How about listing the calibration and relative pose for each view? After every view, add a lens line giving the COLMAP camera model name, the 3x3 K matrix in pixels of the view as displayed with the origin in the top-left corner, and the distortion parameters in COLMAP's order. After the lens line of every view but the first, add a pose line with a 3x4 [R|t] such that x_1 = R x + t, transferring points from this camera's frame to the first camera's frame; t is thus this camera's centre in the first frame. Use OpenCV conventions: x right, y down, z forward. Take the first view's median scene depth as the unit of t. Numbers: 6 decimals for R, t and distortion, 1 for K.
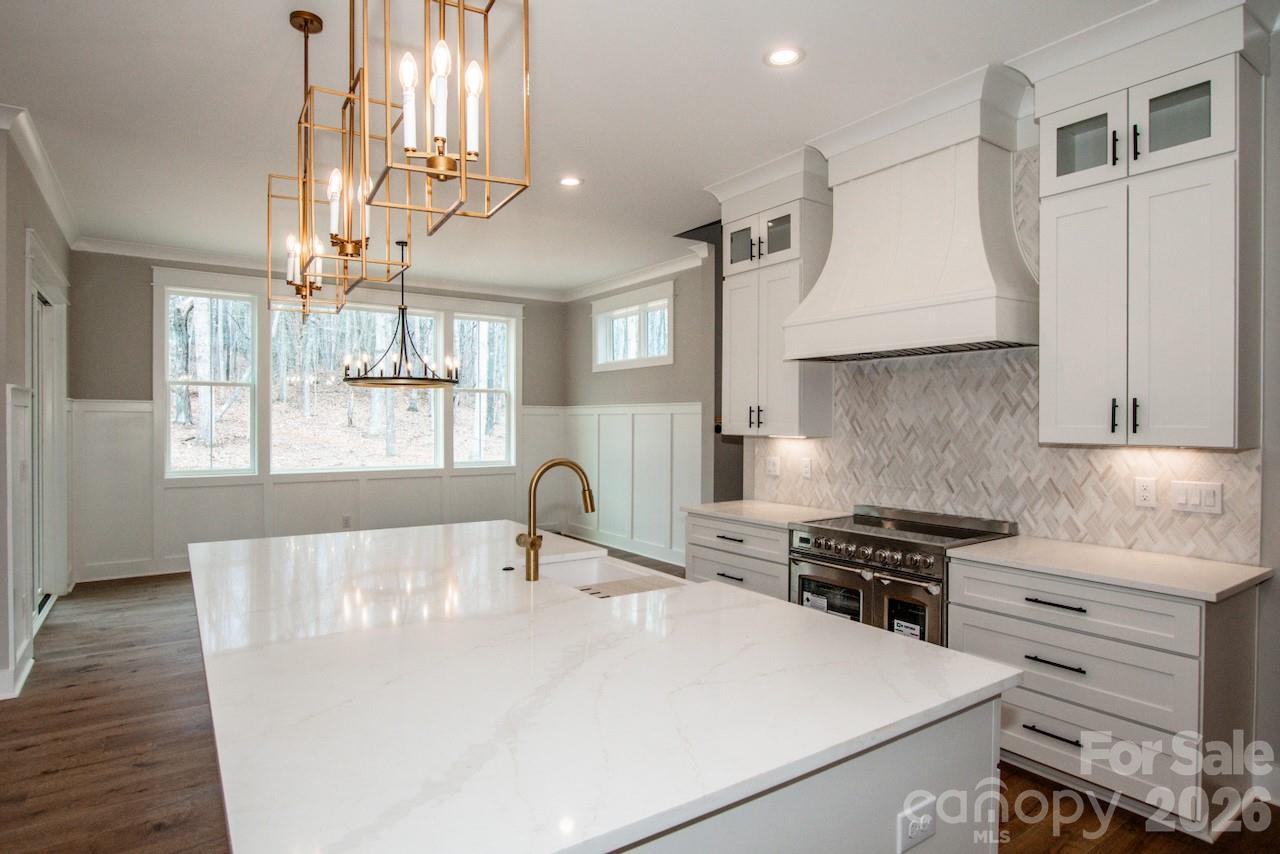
lens RADIAL K [[693.4, 0, 632.4], [0, 693.4, 424.1], [0, 0, 1]] dist [-0.025452, 0.002289]
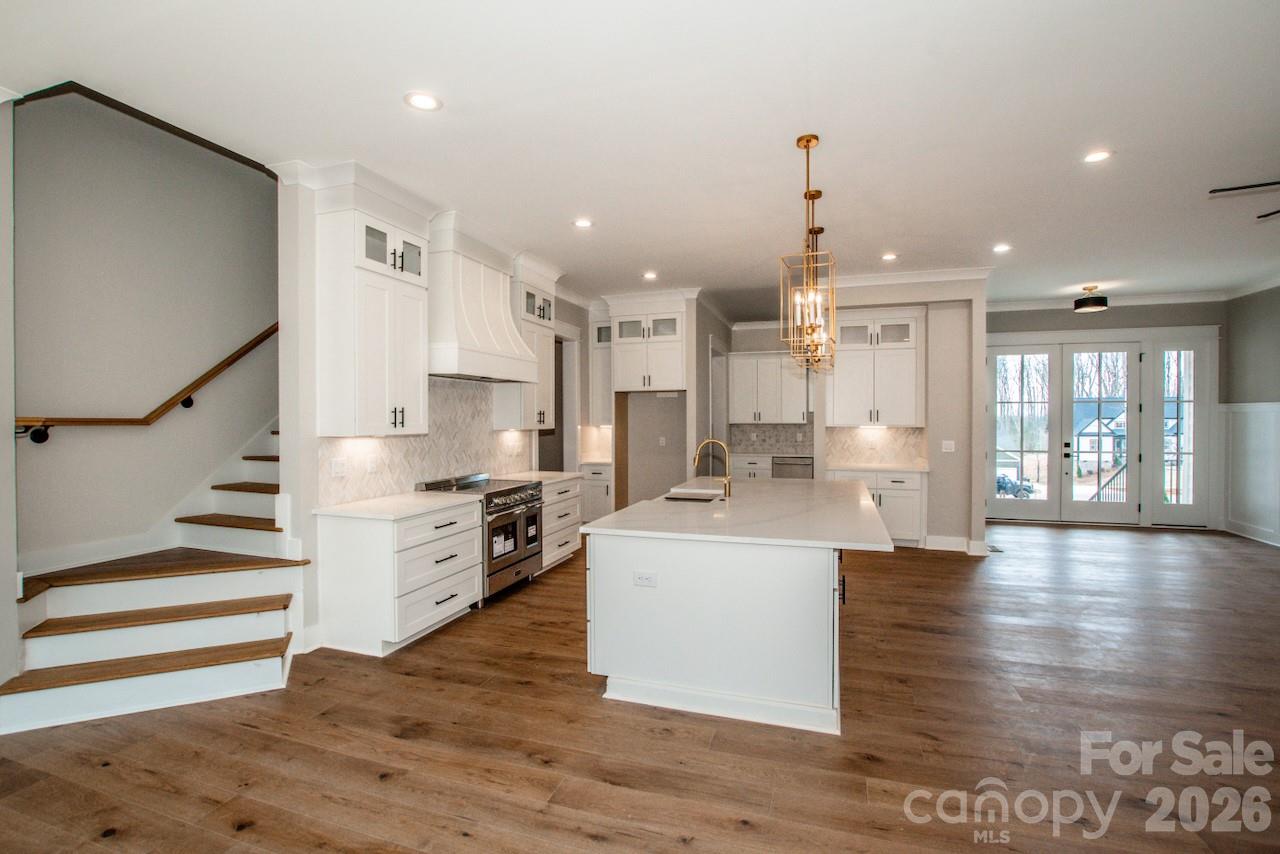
lens RADIAL K [[574.2, 0, 638.7], [0, 574.2, 421.1], [0, 0, 1]] dist [-0.040112, 0.005281]
pose [[-0.609928, -0.006134, 0.792433, -0.796639], [0.003866, 0.999935, 0.010715, -0.013848], [-0.792448, 0.009599, -0.609864, 1.329685]]
